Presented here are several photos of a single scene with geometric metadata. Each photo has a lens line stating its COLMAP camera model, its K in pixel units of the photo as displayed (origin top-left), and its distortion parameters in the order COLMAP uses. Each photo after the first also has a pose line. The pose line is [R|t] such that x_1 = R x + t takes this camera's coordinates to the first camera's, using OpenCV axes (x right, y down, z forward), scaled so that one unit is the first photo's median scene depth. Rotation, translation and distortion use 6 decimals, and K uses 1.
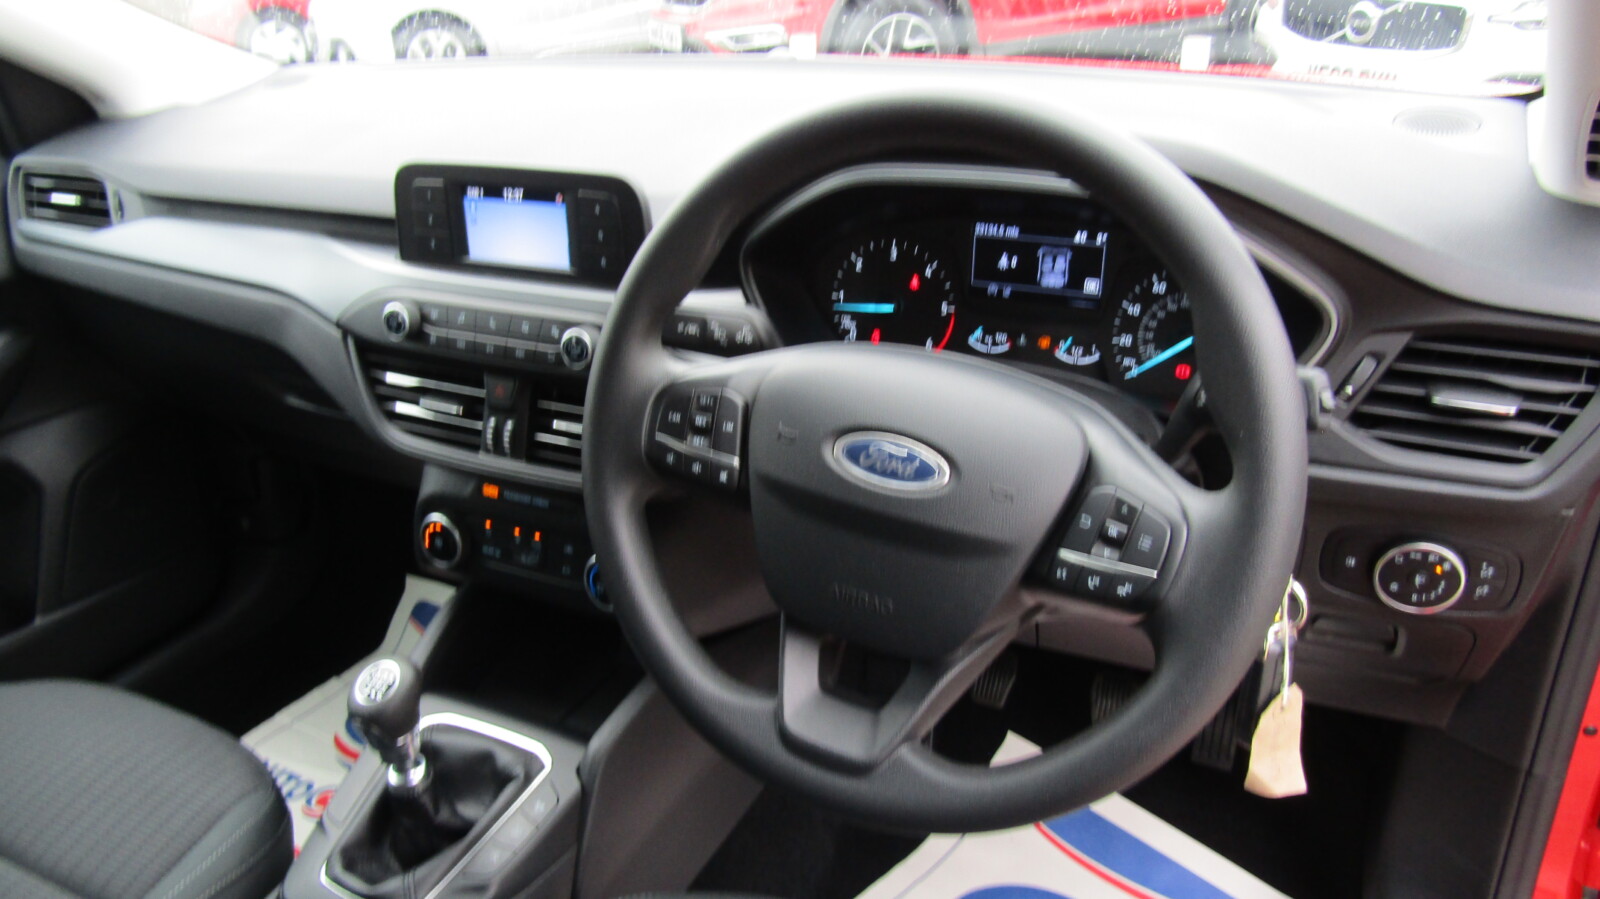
lens RADIAL K [[1133.1, 0, 800.0], [0, 1133.1, 449.5], [0, 0, 1]] dist [-0.022335, 0.012313]
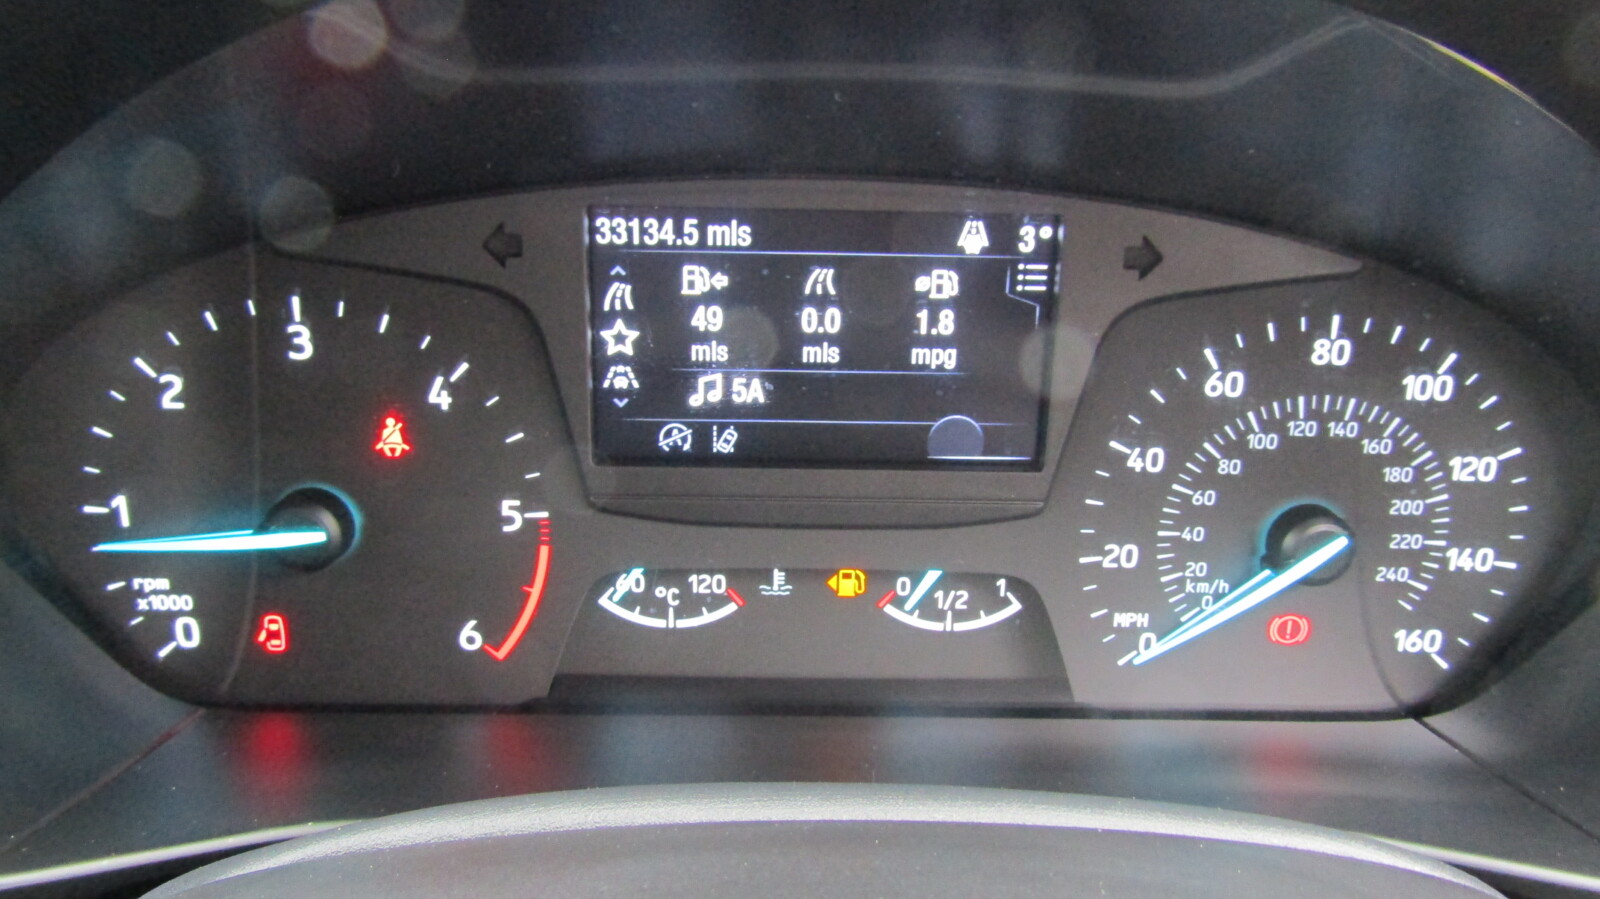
lens RADIAL K [[1130.6, 0, 800.0], [0, 1130.6, 449.5], [0, 0, 1]] dist [-0.015564, 0.004403]
pose [[0.889341, -0.109915, 0.443837, 0.069255], [0.145834, 0.988168, -0.047499, -0.121721], [-0.433365, 0.106969, 0.894848, 0.736995]]
